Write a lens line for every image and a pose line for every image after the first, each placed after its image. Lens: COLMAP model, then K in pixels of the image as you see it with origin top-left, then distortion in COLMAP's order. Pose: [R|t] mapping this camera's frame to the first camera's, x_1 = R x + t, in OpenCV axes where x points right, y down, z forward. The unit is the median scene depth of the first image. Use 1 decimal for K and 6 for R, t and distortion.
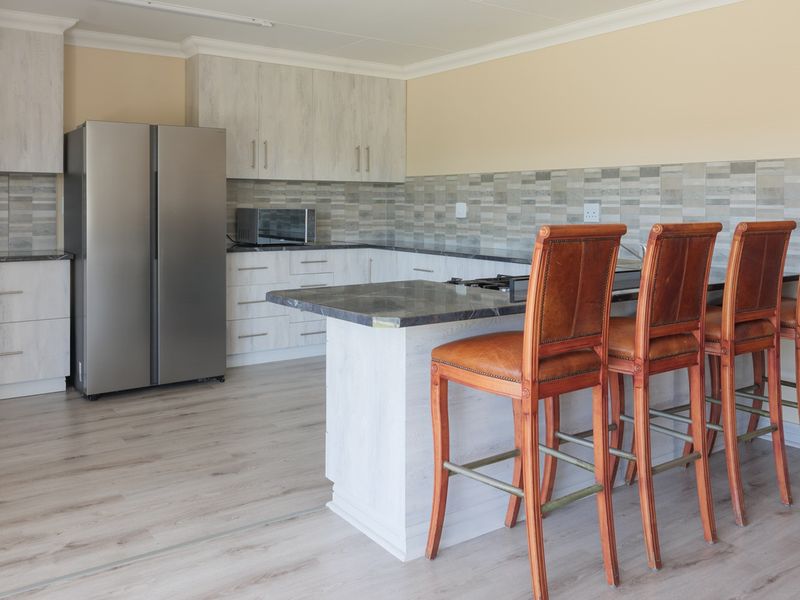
lens RADIAL K [[649.0, 0, 366.9], [0, 649.0, 298.5], [0, 0, 1]] dist [-0.061456, 0.001655]
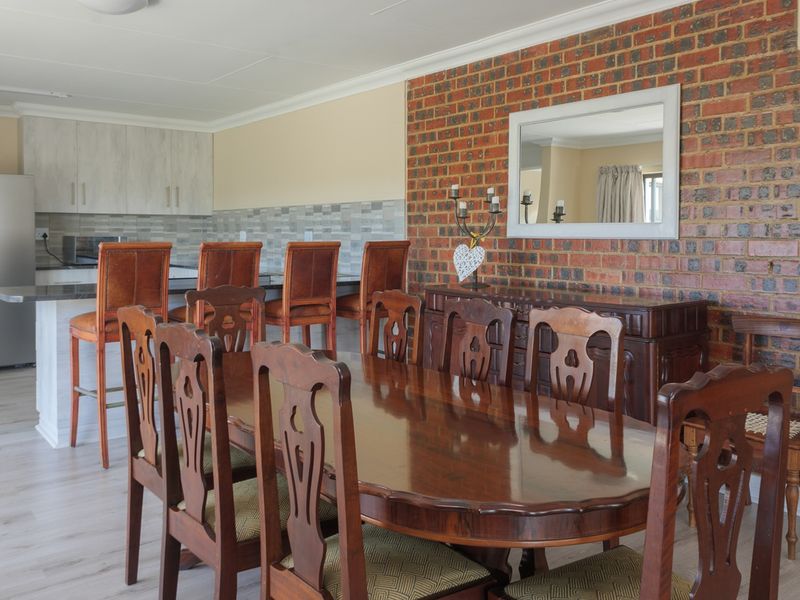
lens RADIAL K [[717.1, 0, 399.0], [0, 717.1, 265.3], [0, 0, 1]] dist [-0.008129, -0.000888]
pose [[0.997982, -0.007006, 0.063113, 0.340346], [0.013102, 0.995227, -0.096698, 0.052883], [-0.062135, 0.097330, 0.993311, -0.371815]]
